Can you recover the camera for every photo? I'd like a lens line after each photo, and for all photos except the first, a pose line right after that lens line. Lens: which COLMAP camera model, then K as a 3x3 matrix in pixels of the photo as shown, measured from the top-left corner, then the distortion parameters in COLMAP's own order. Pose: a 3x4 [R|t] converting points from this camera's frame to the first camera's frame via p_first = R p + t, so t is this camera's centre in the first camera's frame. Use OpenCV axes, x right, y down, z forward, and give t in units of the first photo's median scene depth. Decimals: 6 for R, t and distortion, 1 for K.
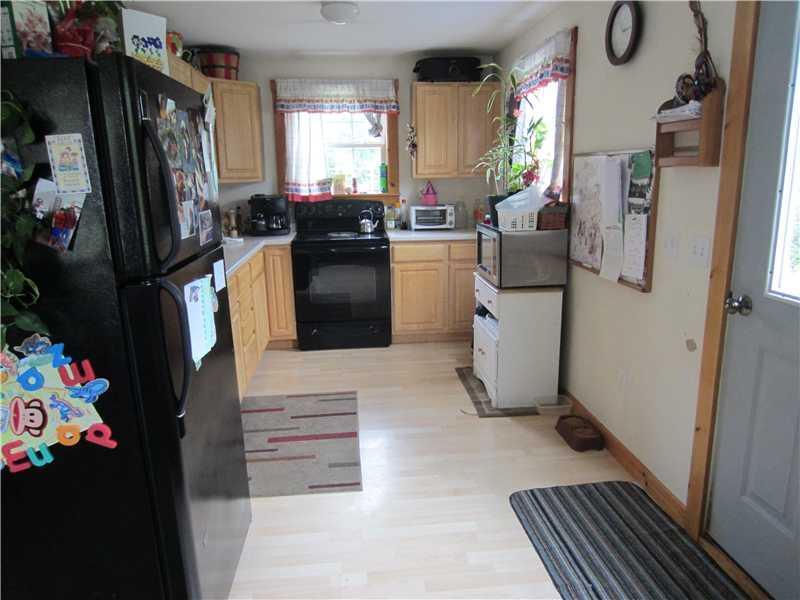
lens RADIAL K [[574.2, 0, 400.0], [0, 574.2, 300.0], [0, 0, 1]] dist [-0.026029, 0.010618]
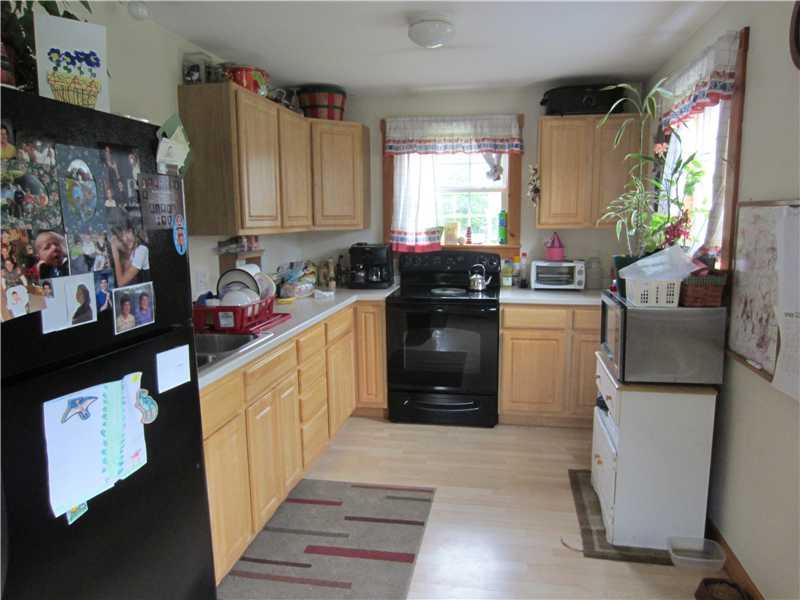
lens RADIAL K [[574.2, 0, 400.0], [0, 574.2, 300.0], [0, 0, 1]] dist [-0.026029, 0.010618]
pose [[0.961841, 0.049282, -0.269133, 0.065779], [-0.068451, 0.995707, -0.062306, -0.043132], [0.264907, 0.078351, 0.961085, 0.151622]]
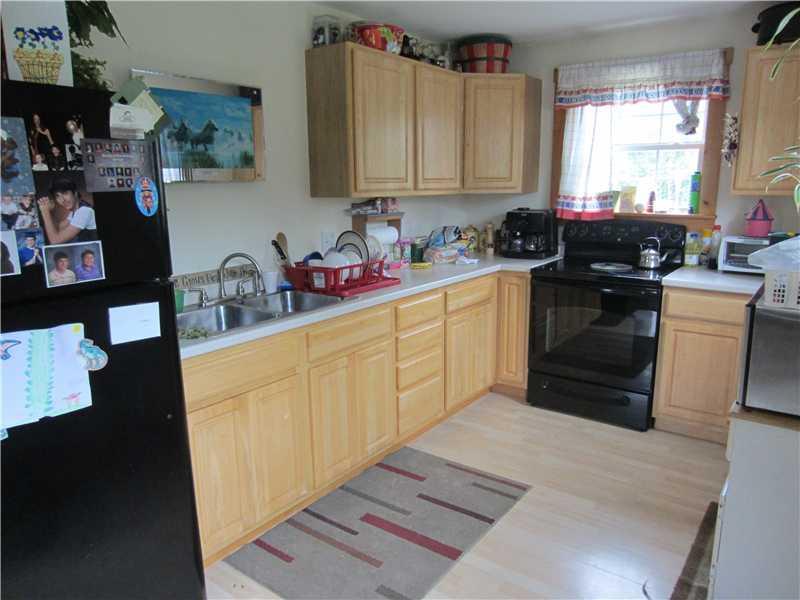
lens RADIAL K [[574.2, 0, 400.0], [0, 574.2, 300.0], [0, 0, 1]] dist [-0.026029, 0.010618]
pose [[0.743867, 0.148152, -0.651700, 0.192360], [-0.151297, 0.987135, 0.051713, -0.070264], [0.650977, 0.060132, 0.756712, 0.267315]]
